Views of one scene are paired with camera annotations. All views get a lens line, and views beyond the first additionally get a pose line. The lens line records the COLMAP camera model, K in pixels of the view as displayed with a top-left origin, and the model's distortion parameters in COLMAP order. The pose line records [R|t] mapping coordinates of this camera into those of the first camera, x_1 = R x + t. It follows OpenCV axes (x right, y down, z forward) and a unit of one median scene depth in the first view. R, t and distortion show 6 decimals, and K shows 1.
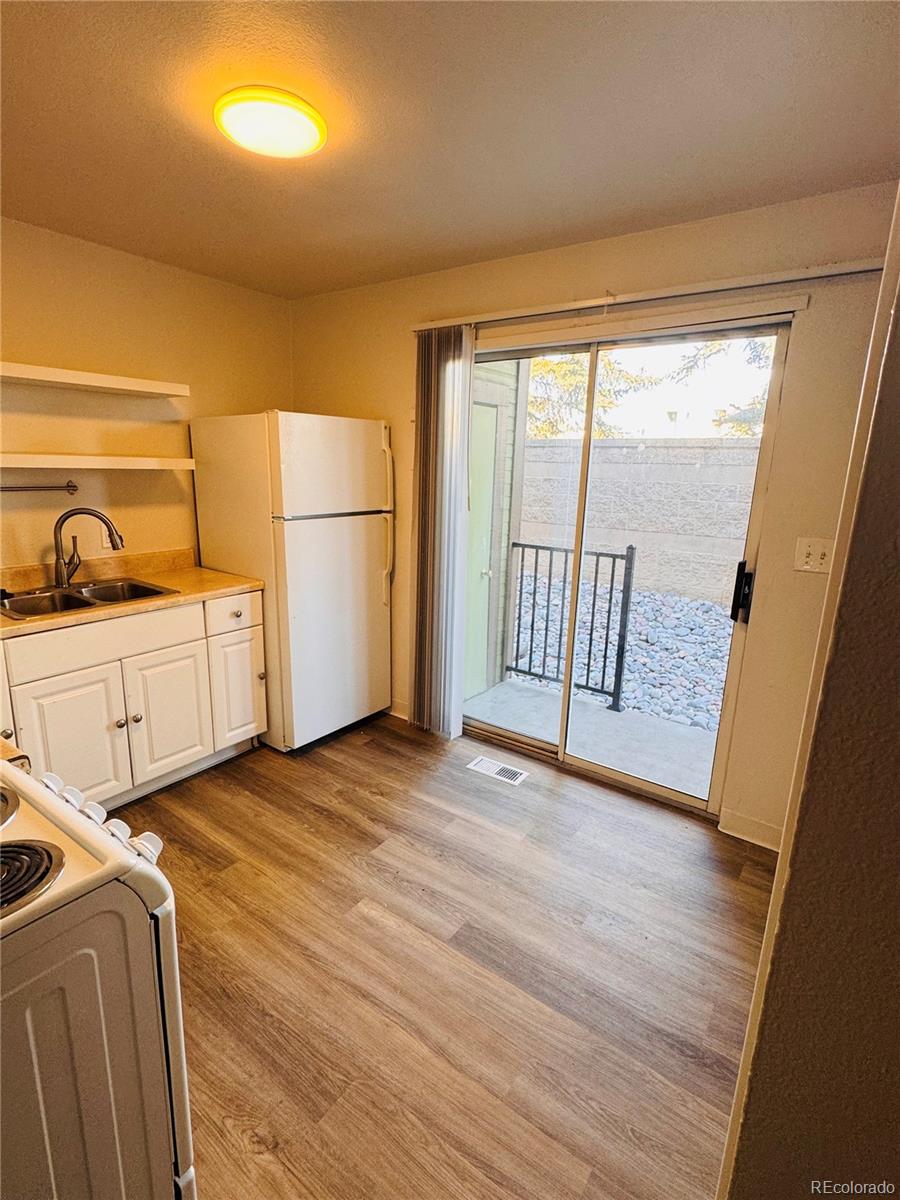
lens RADIAL K [[581.6, 0, 450.0], [0, 581.6, 600.0], [0, 0, 1]] dist [0.001500, 0.000578]
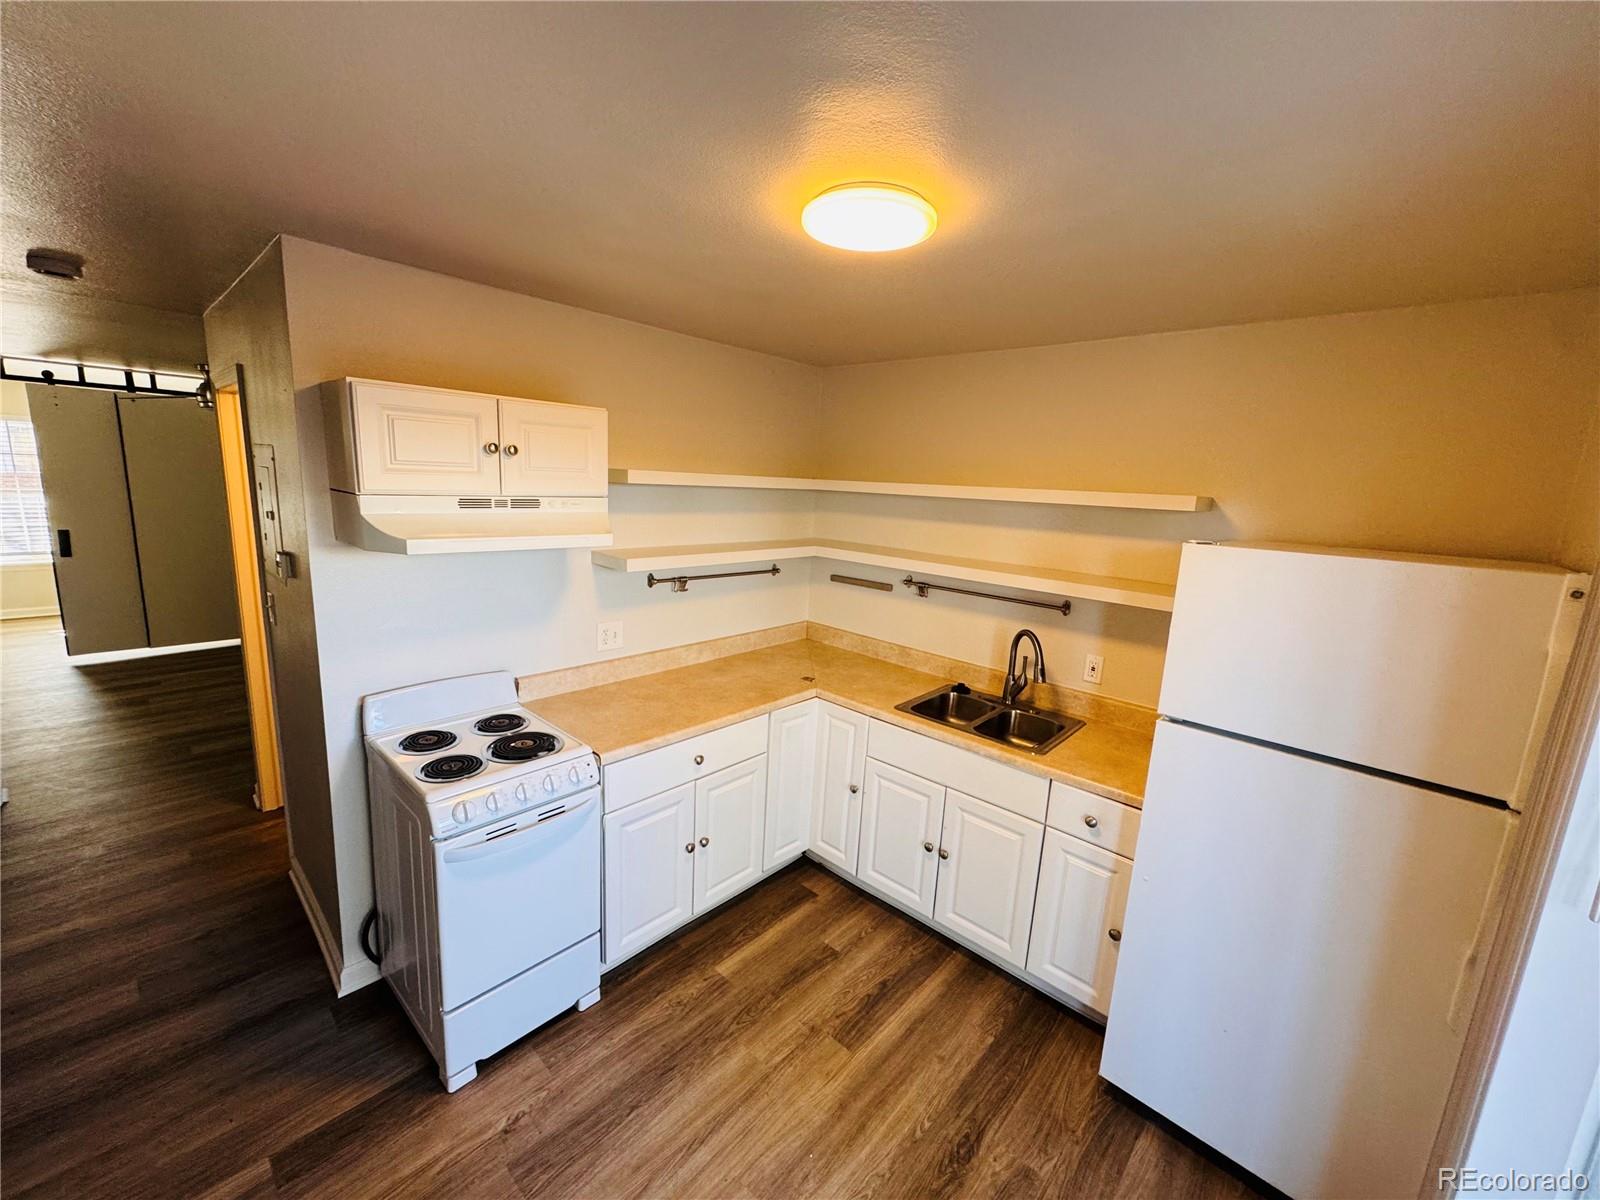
lens RADIAL K [[641.9, 0, 800.0], [0, 641.9, 600.0], [0, 0, 1]] dist [-0.002291, -0.000309]
pose [[-0.126064, 0.151837, -0.980333, 0.424625], [-0.273611, 0.944564, 0.181482, -0.298038], [0.953543, 0.291108, -0.077531, 0.739649]]
